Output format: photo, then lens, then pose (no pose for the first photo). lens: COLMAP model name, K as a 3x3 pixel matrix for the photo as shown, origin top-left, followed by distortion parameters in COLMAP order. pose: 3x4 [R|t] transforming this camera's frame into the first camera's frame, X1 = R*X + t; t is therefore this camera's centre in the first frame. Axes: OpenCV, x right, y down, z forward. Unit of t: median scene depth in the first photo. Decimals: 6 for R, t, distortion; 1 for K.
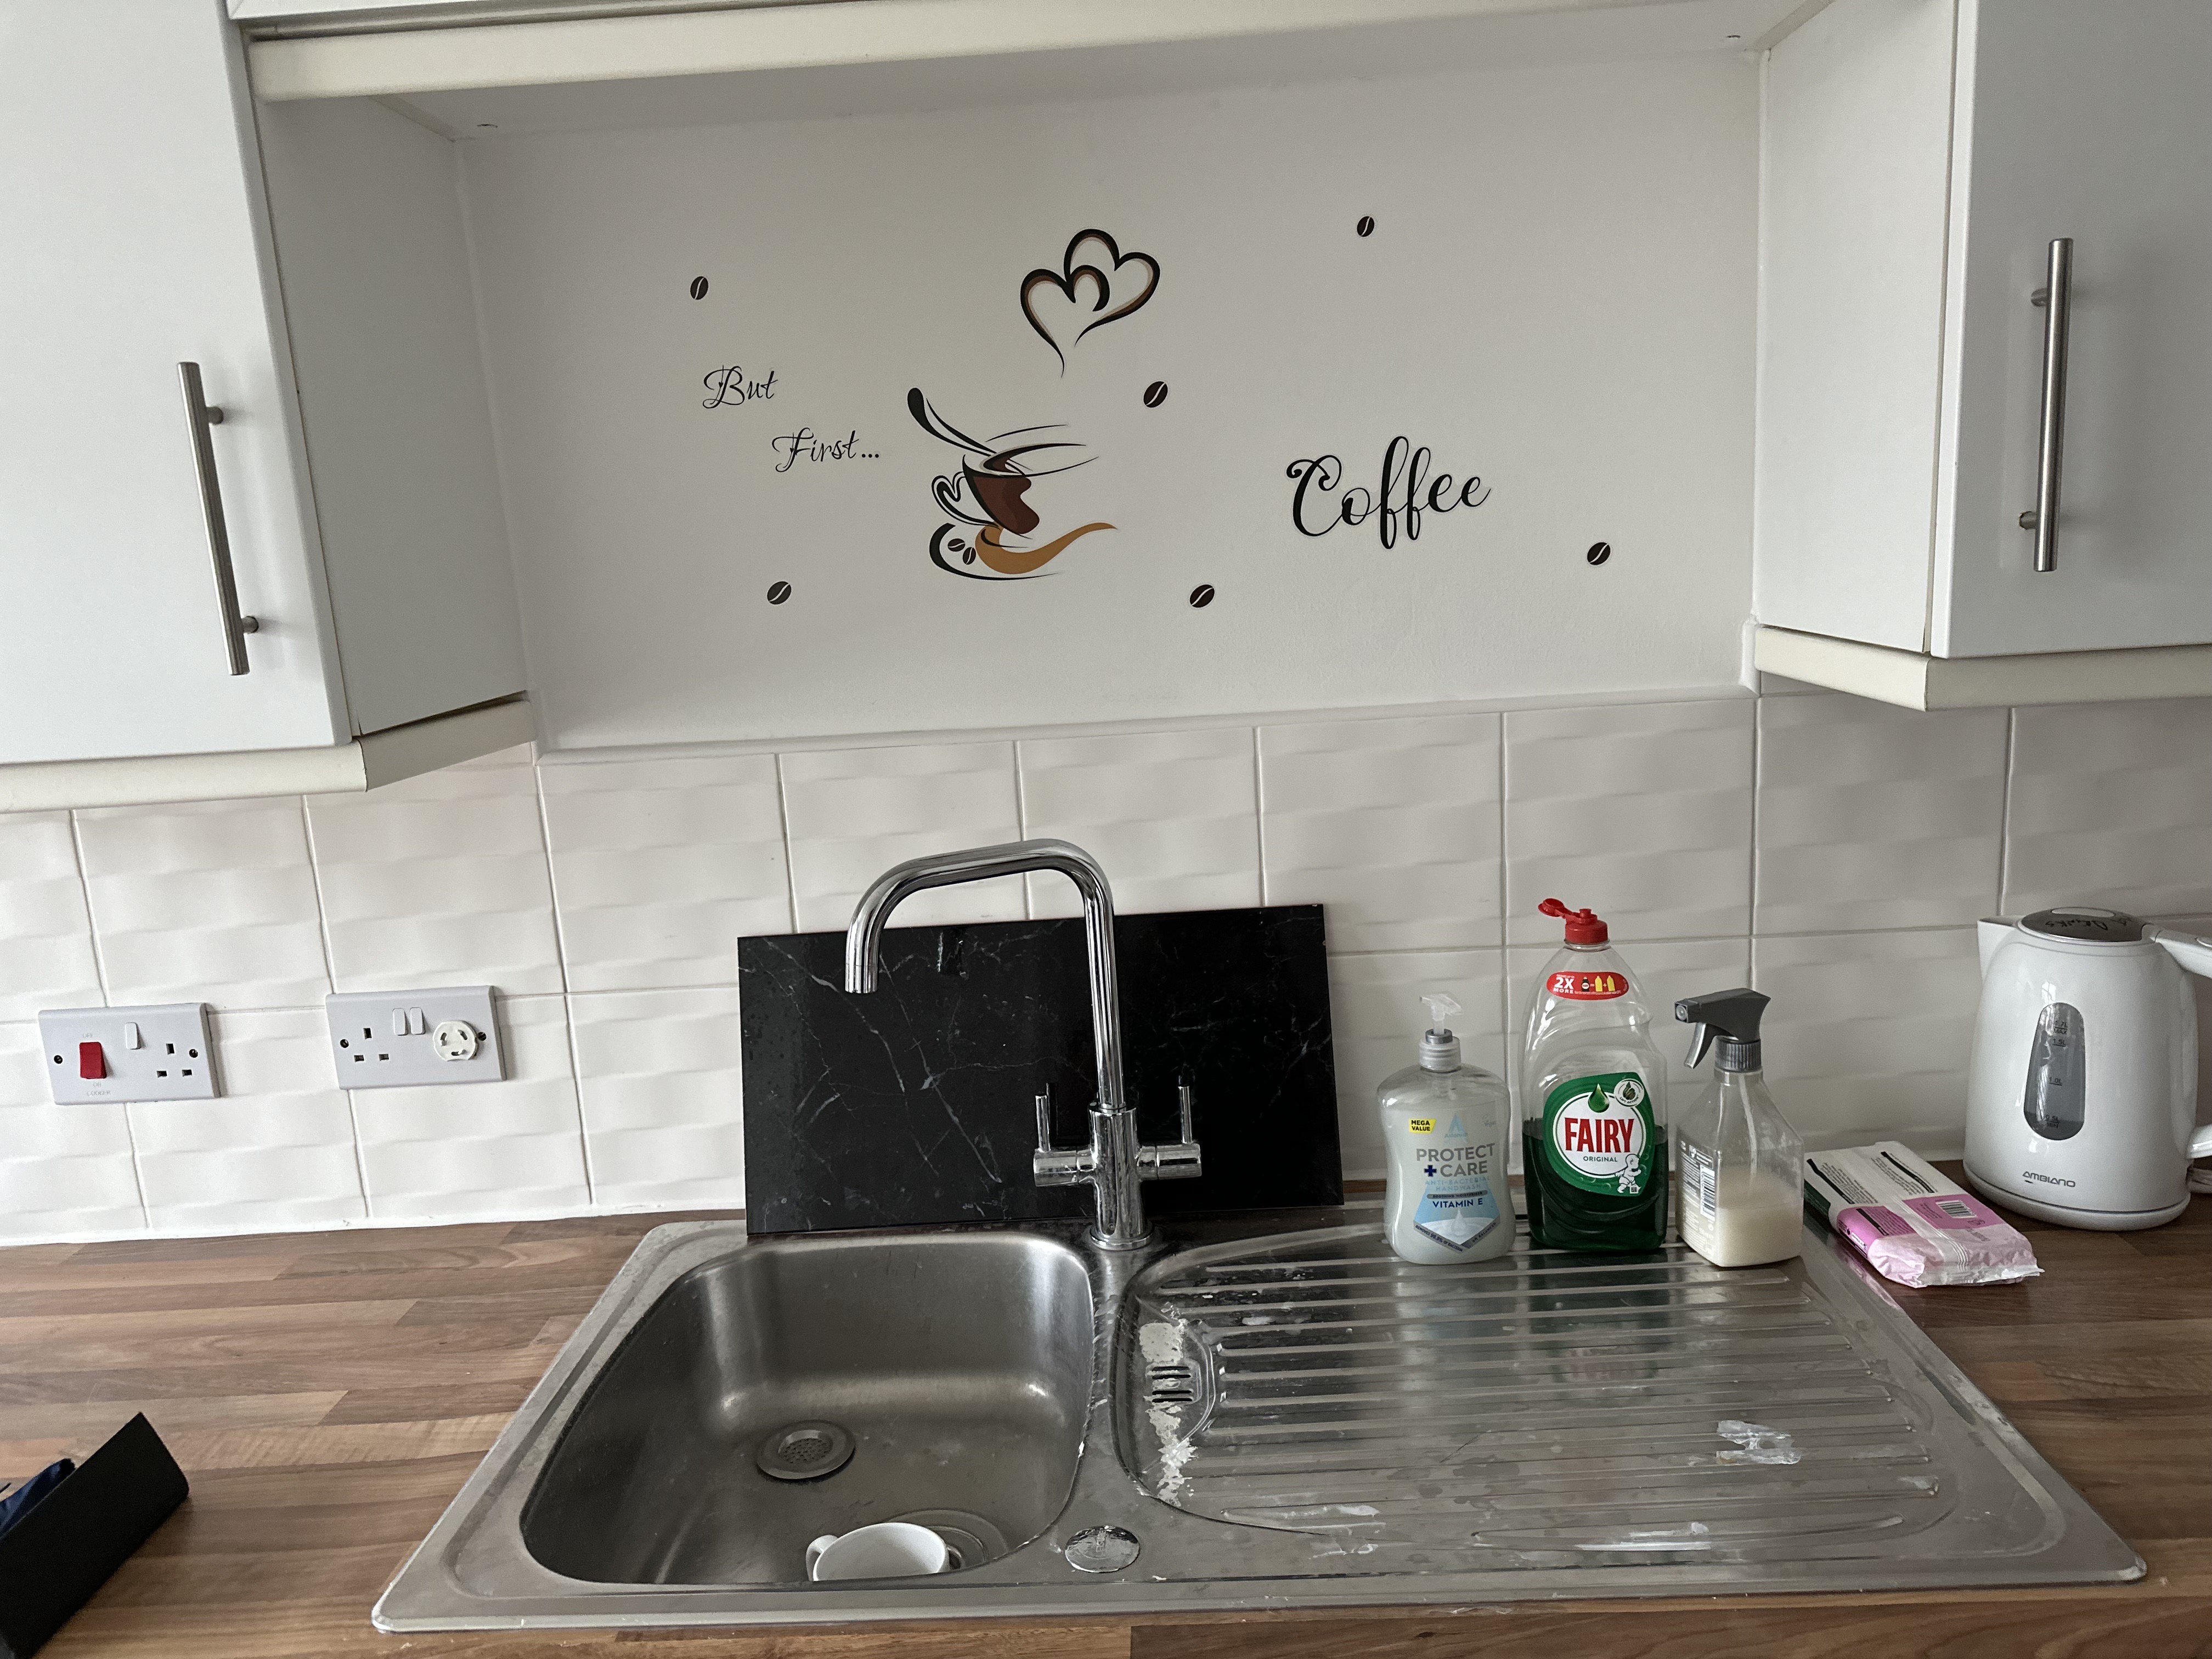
lens RADIAL K [[1569.5, 0, 1108.2], [0, 1569.5, 831.8], [0, 0, 1]] dist [-0.008492, -0.002502]
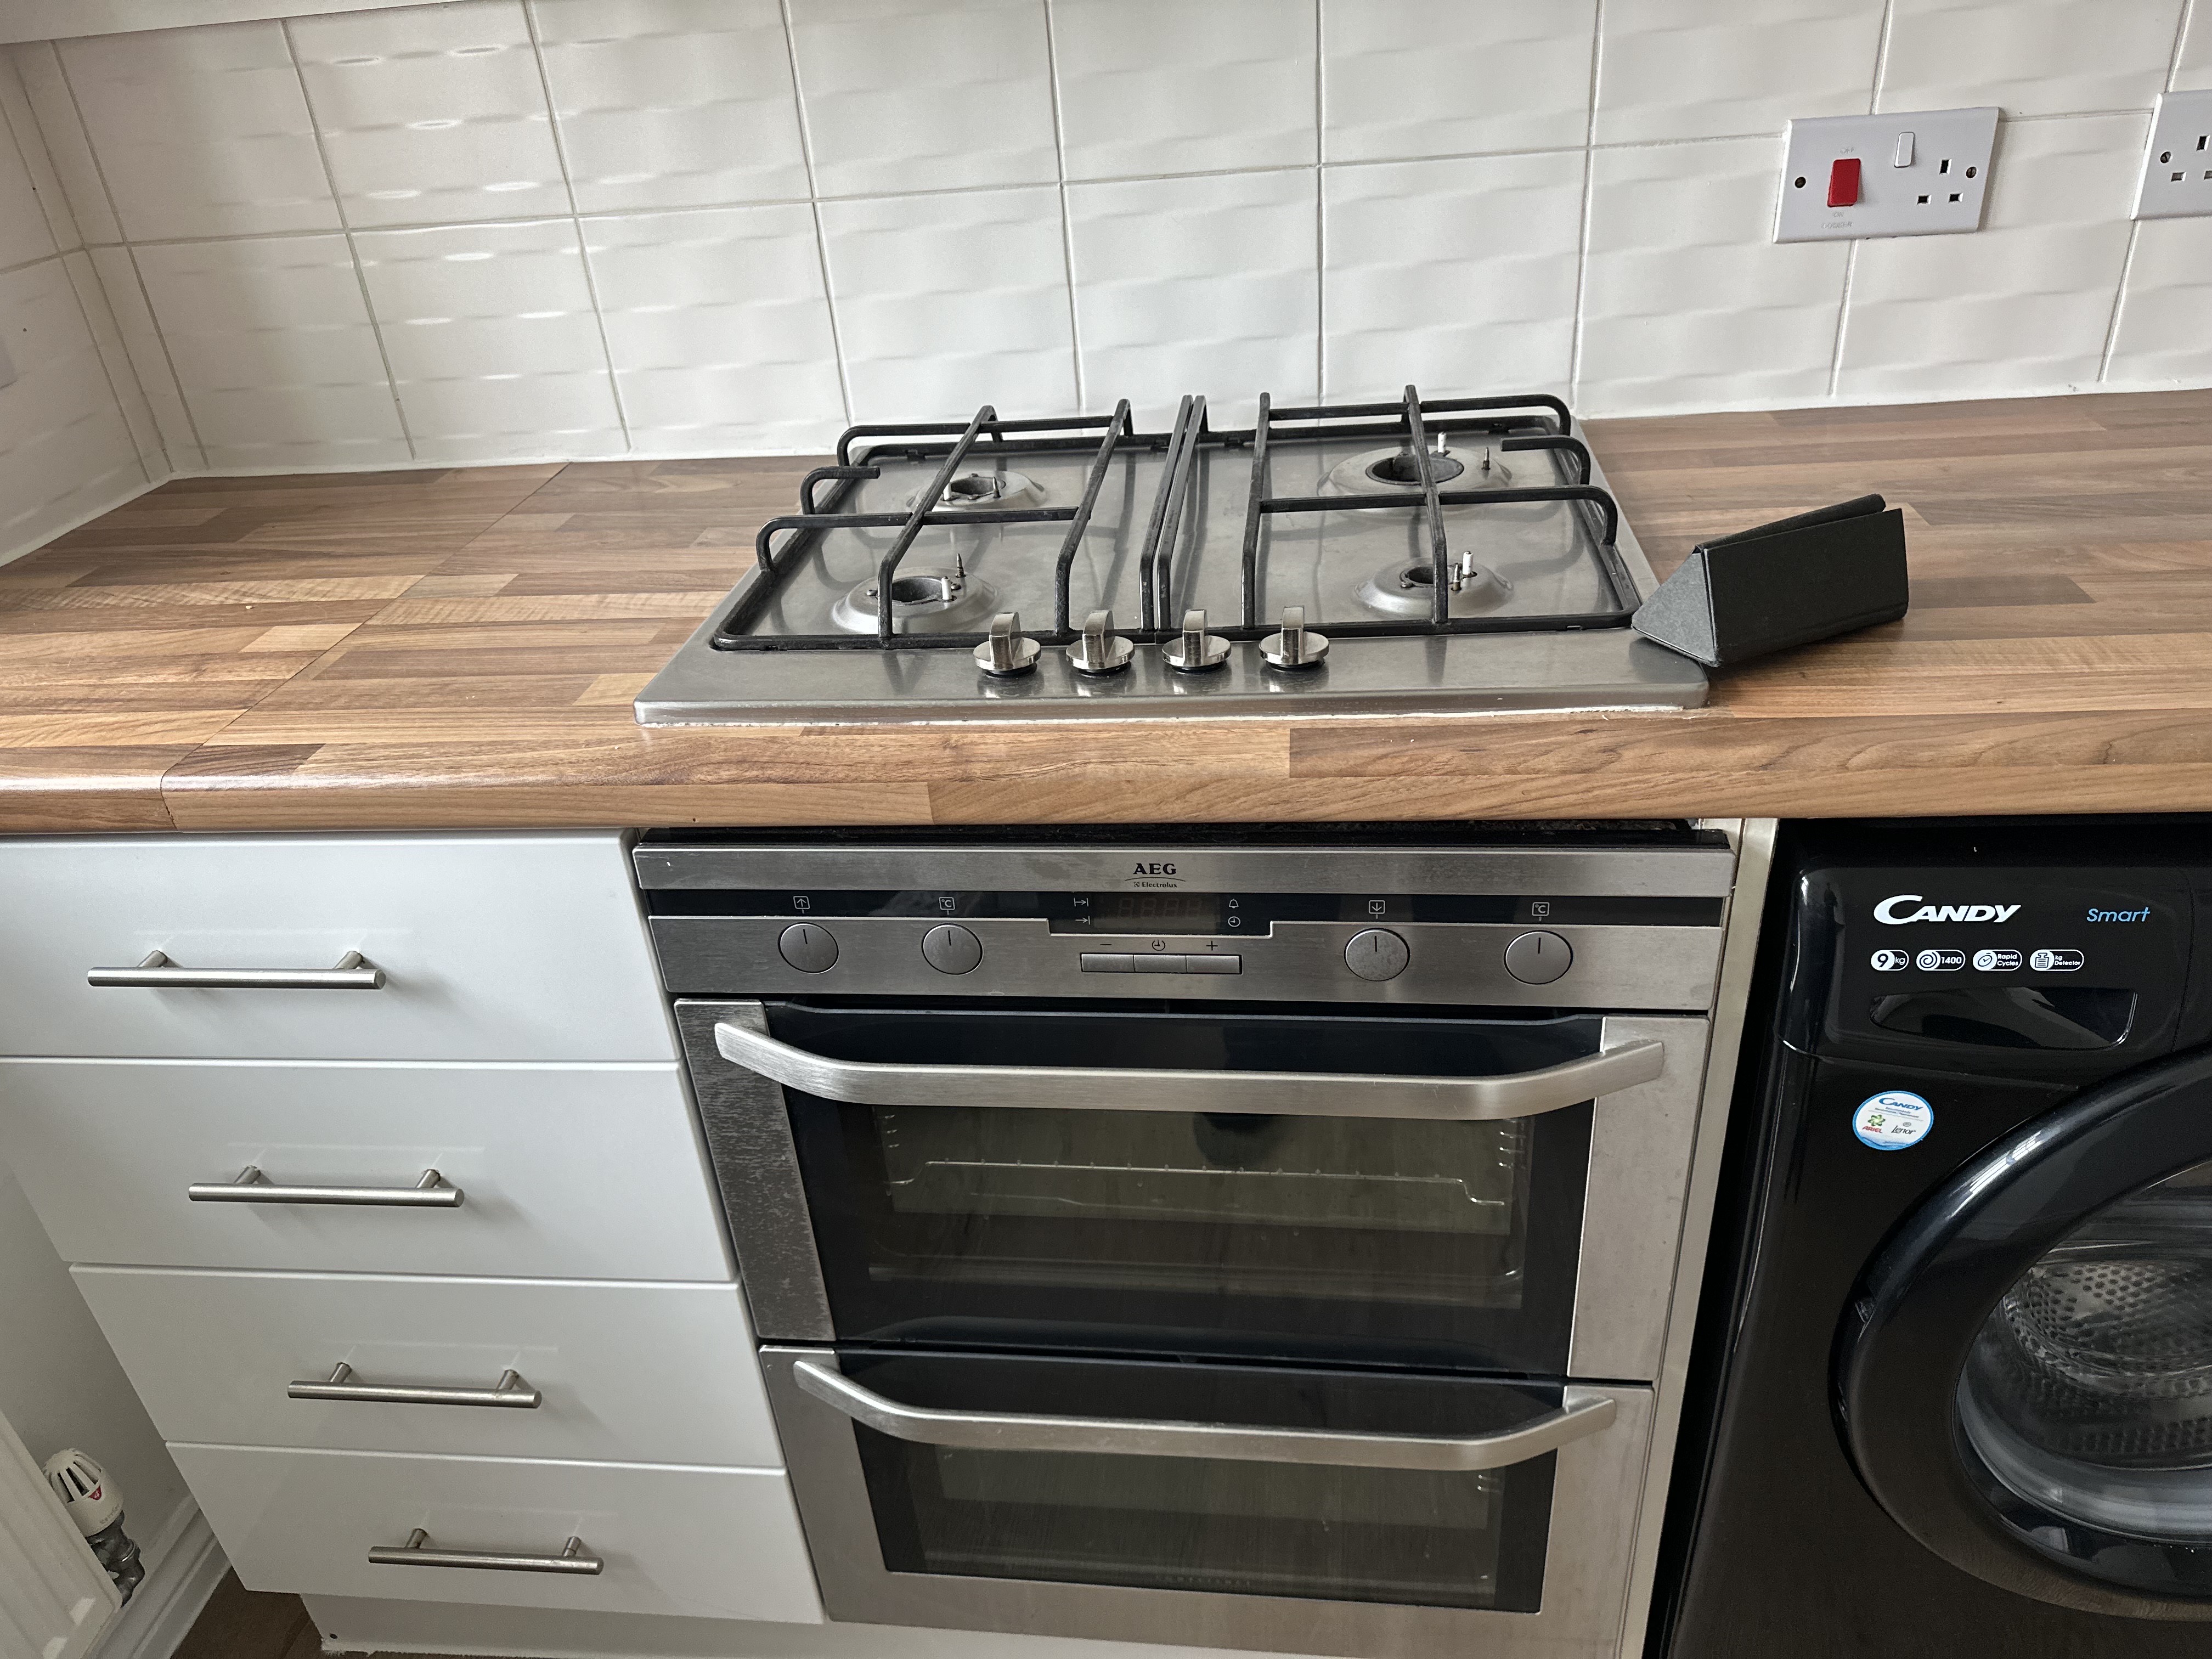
lens RADIAL K [[1569.5, 0, 1103.1], [0, 1569.5, 827.3], [0, 0, 1]] dist [-0.008492, -0.002502]
pose [[0.996438, 0.023016, -0.081129, -0.977200], [0.005154, 0.943616, 0.331002, 0.193837], [0.084173, -0.330241, 0.940136, 0.043506]]
